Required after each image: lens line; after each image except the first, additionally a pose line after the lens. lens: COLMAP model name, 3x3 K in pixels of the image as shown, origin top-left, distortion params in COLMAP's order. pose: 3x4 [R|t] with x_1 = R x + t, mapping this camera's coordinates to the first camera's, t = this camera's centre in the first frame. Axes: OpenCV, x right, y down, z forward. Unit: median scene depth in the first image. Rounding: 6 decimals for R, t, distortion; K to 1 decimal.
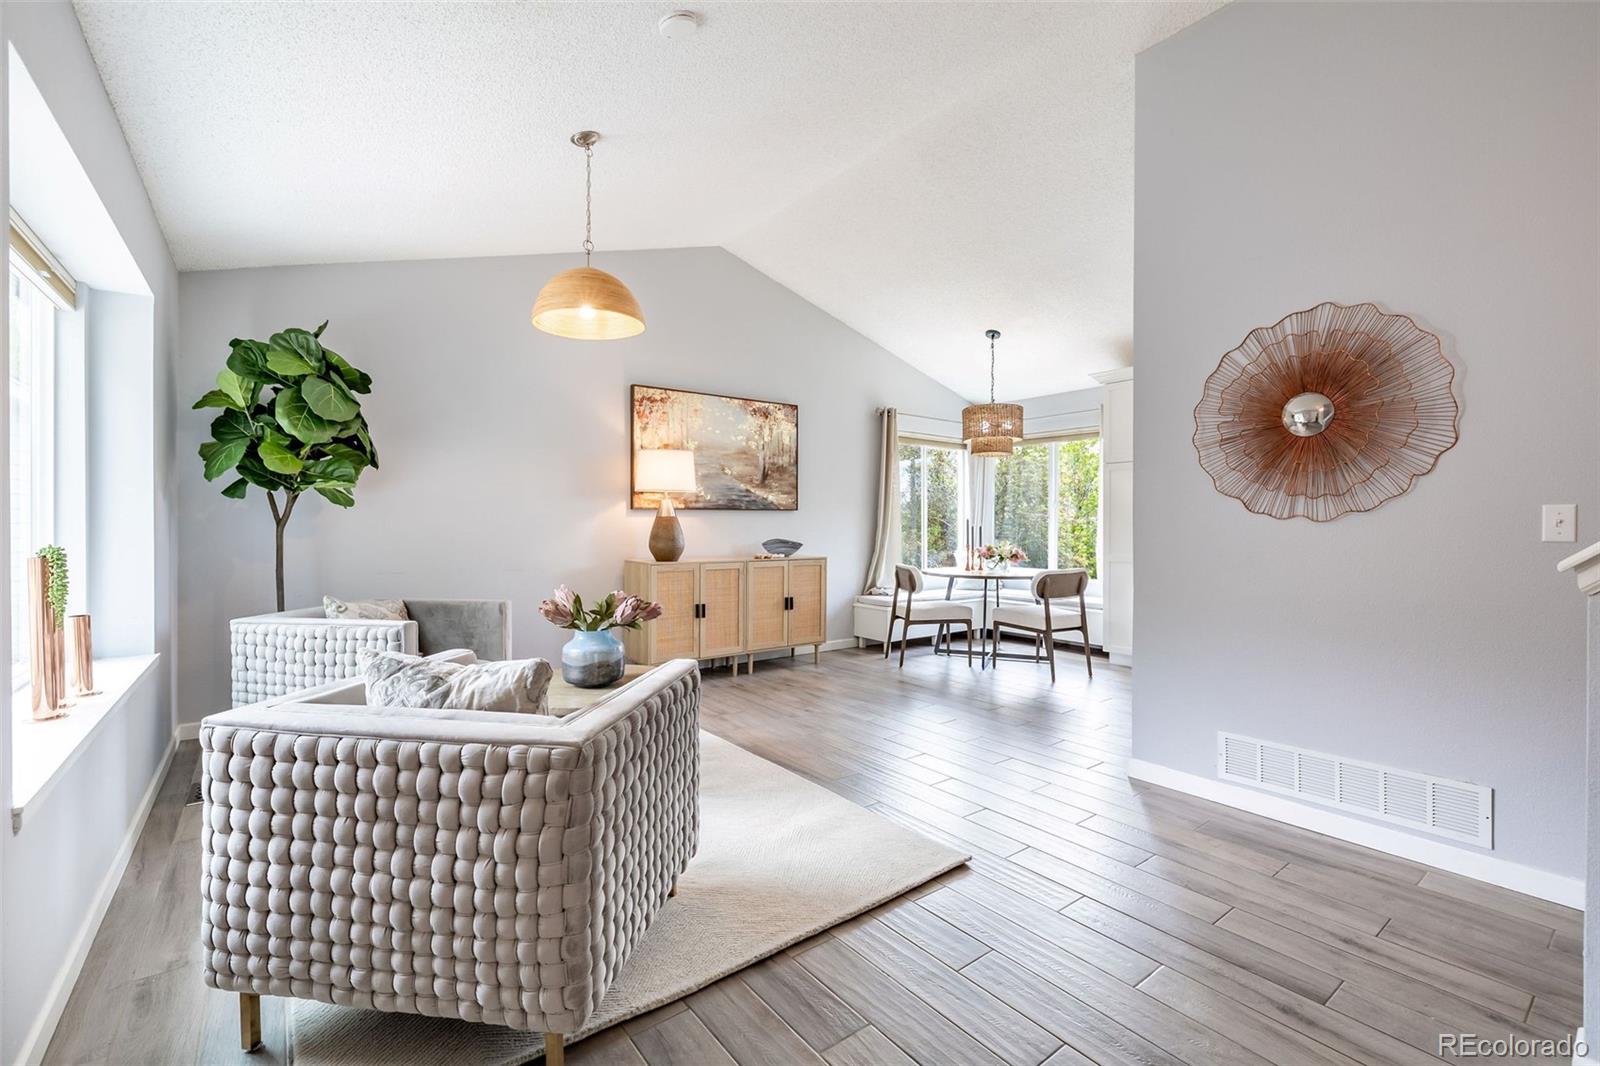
lens RADIAL K [[699.4, 0, 795.5], [0, 699.4, 529.1], [0, 0, 1]] dist [0.001166, 0.000017]
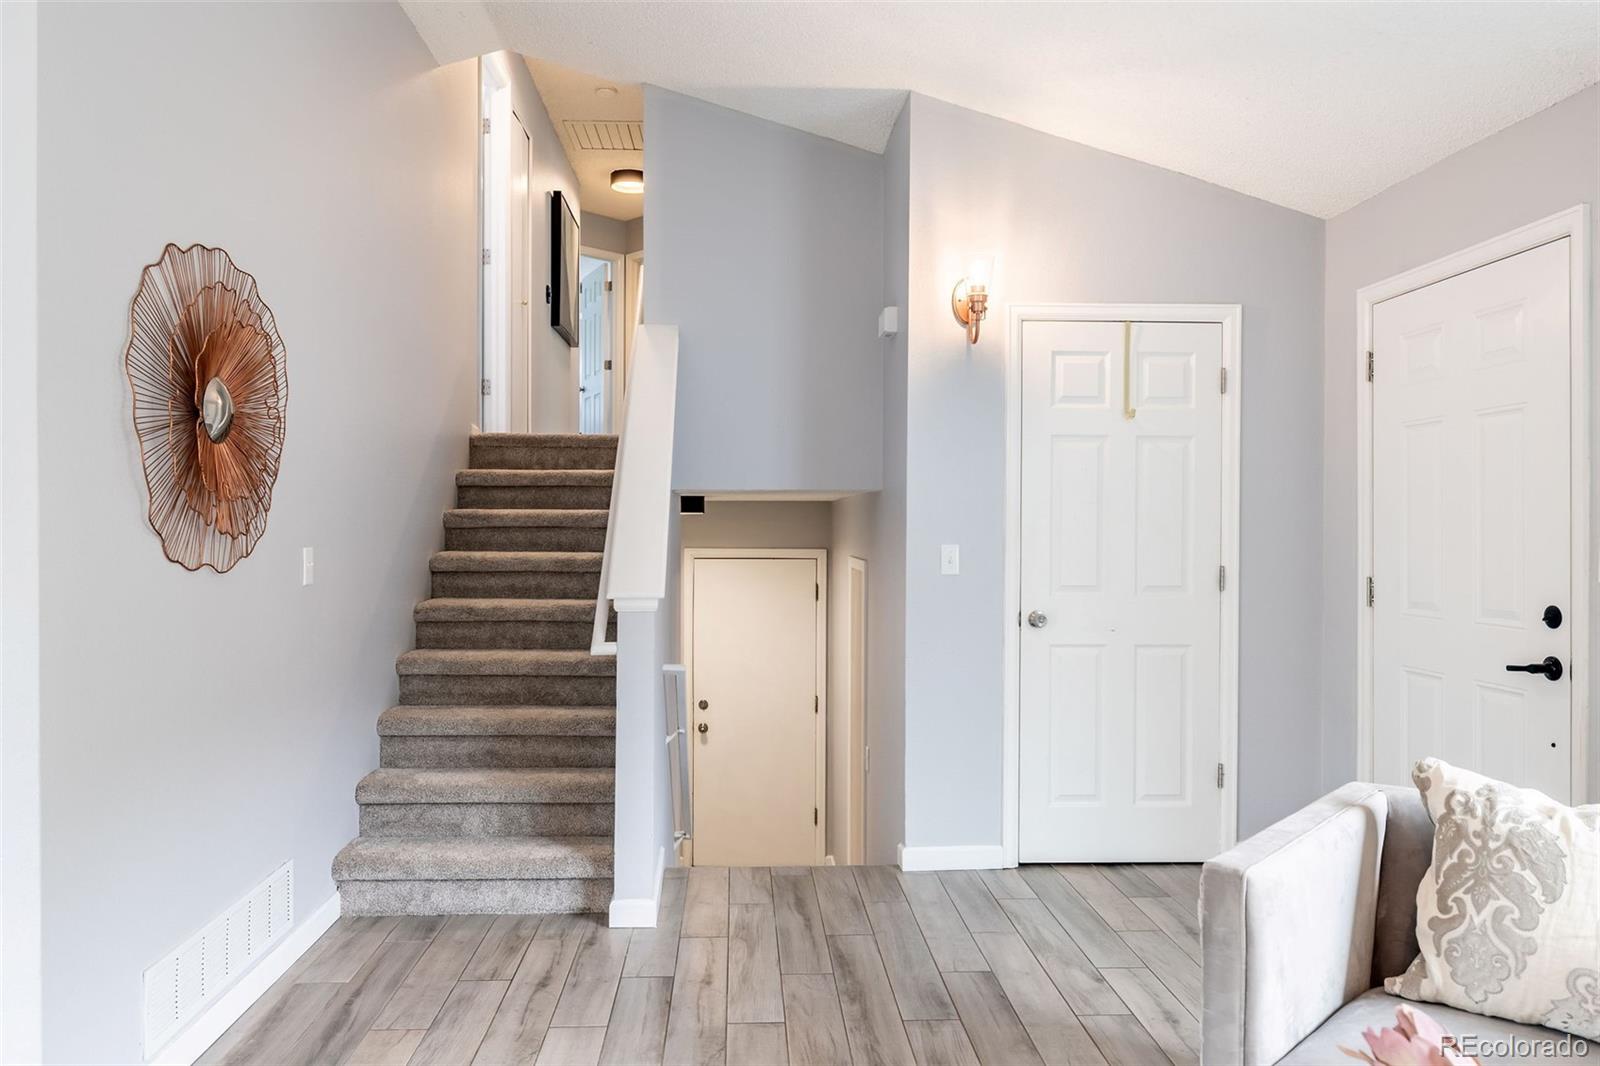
lens RADIAL K [[1114.6, 0, 790.7], [0, 1114.6, 526.8], [0, 0, 1]] dist [-0.006954, -0.001137]
pose [[-0.826322, -0.010307, 0.563103, -0.317897], [-0.005110, 0.999929, 0.010805, -0.072196], [-0.563174, 0.006051, -0.826316, 1.667098]]
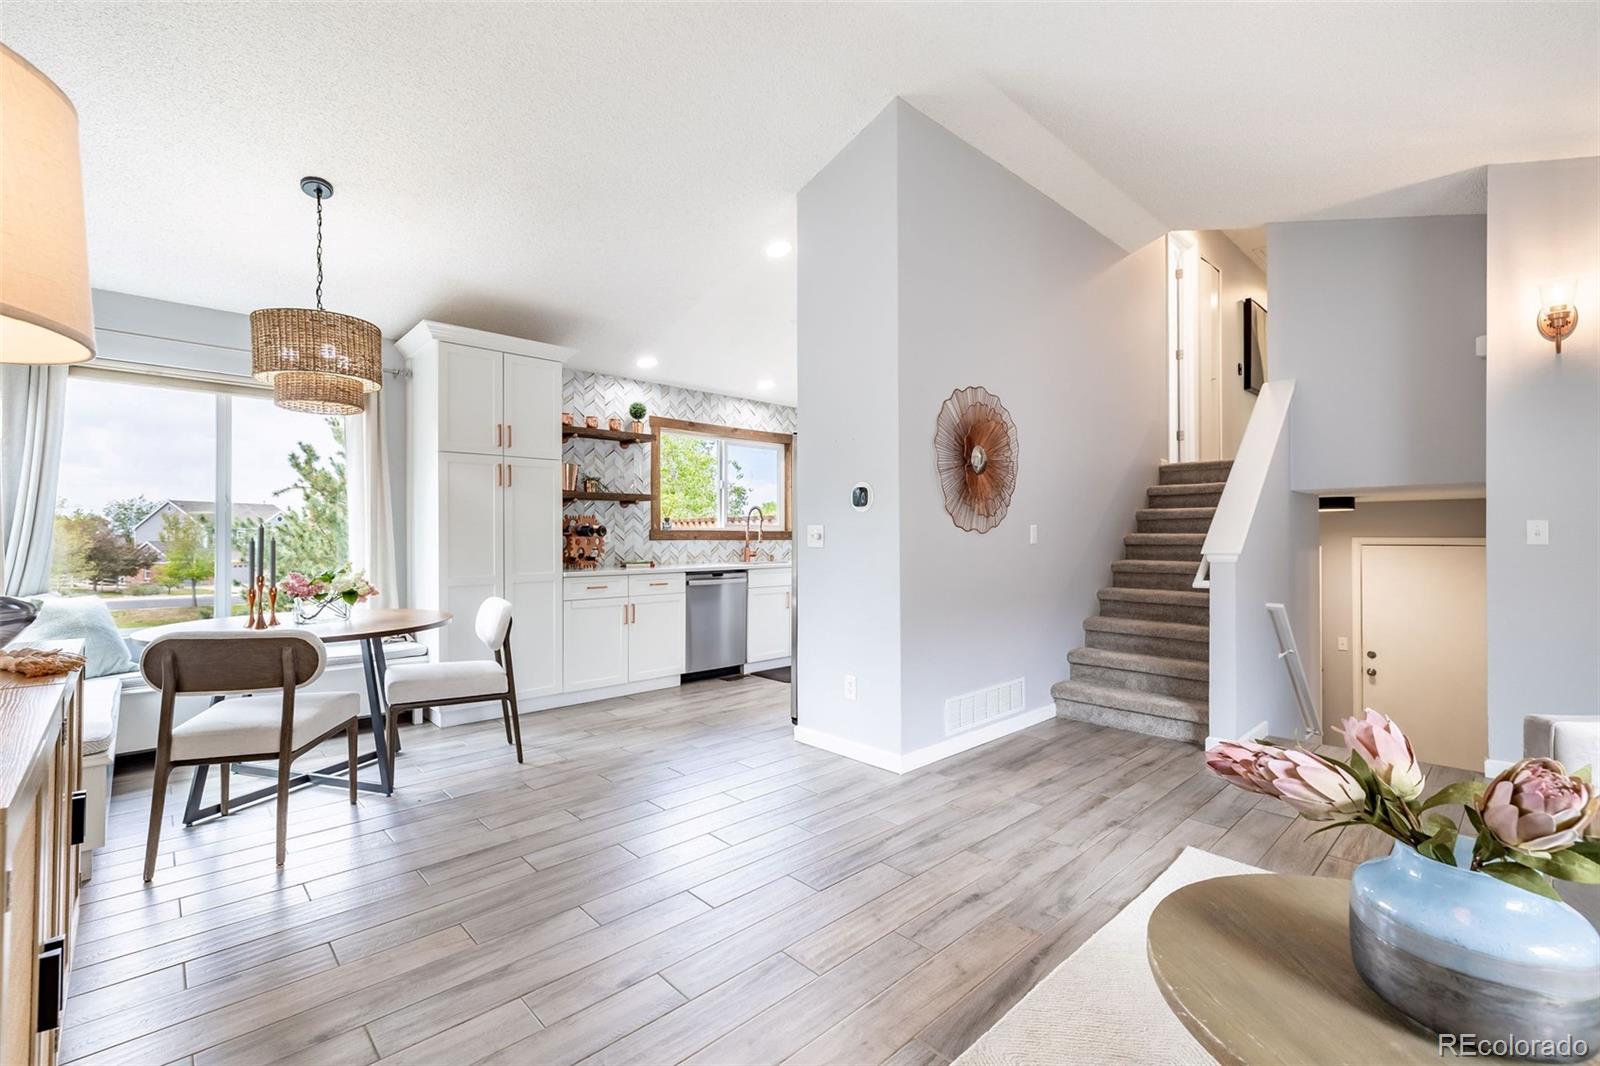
lens RADIAL K [[699.4, 0, 795.5], [0, 699.4, 529.1], [0, 0, 1]] dist [0.001166, 0.000017]
pose [[-0.106928, 0.005086, 0.994254, -0.719332], [0.008443, 0.999956, -0.004207, -0.016690], [-0.994231, 0.007945, -0.106966, 1.642882]]
